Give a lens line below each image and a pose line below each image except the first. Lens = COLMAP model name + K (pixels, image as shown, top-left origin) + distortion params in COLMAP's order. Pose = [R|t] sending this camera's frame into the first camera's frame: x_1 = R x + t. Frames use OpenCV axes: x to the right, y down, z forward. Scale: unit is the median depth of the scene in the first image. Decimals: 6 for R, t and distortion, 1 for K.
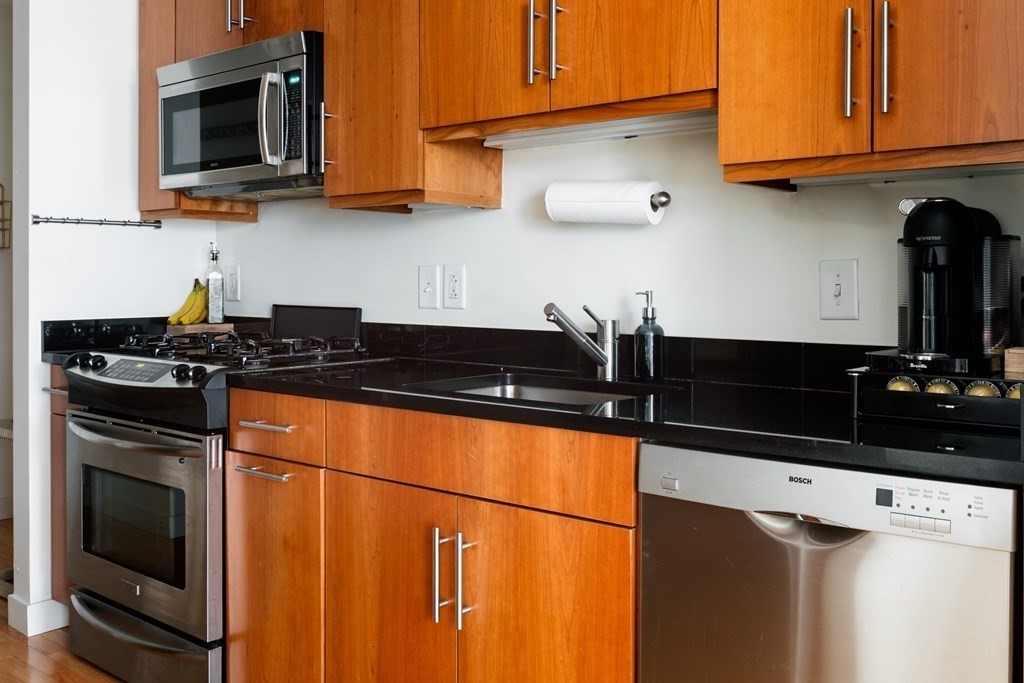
lens RADIAL K [[976.4, 0, 513.3], [0, 976.4, 281.7], [0, 0, 1]] dist [0.005392, -0.002032]
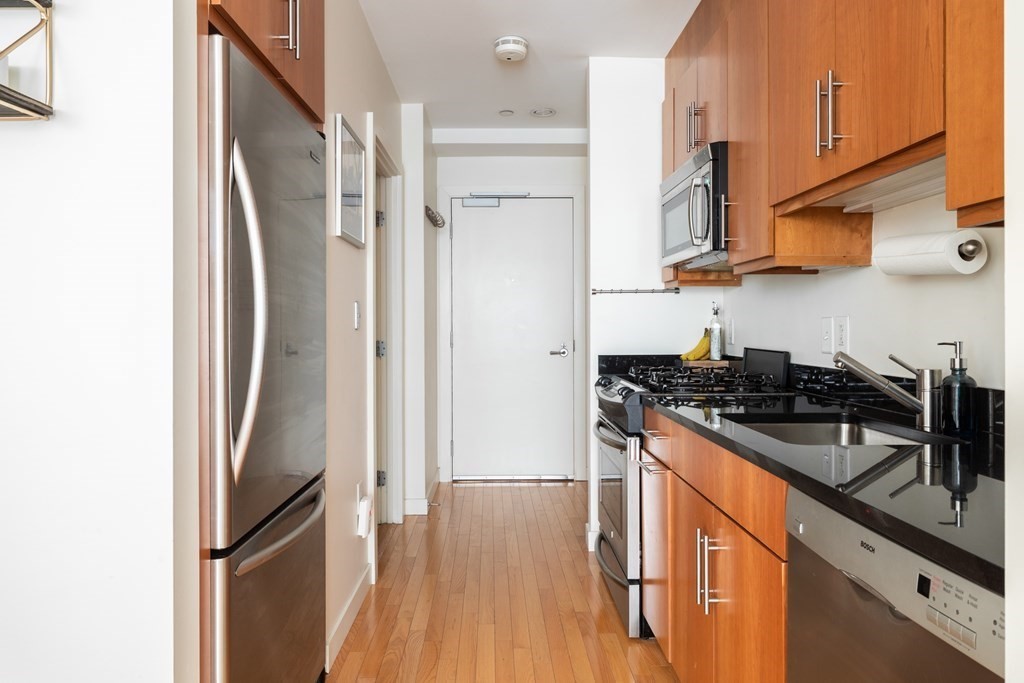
lens RADIAL K [[695.6, 0, 510.7], [0, 695.6, 325.5], [0, 0, 1]] dist [-0.001690, -0.001105]
pose [[0.655680, -0.004733, -0.755024, 0.352127], [0.002474, 0.999988, -0.004120, -0.004670], [0.755035, 0.000833, 0.655684, 0.186282]]
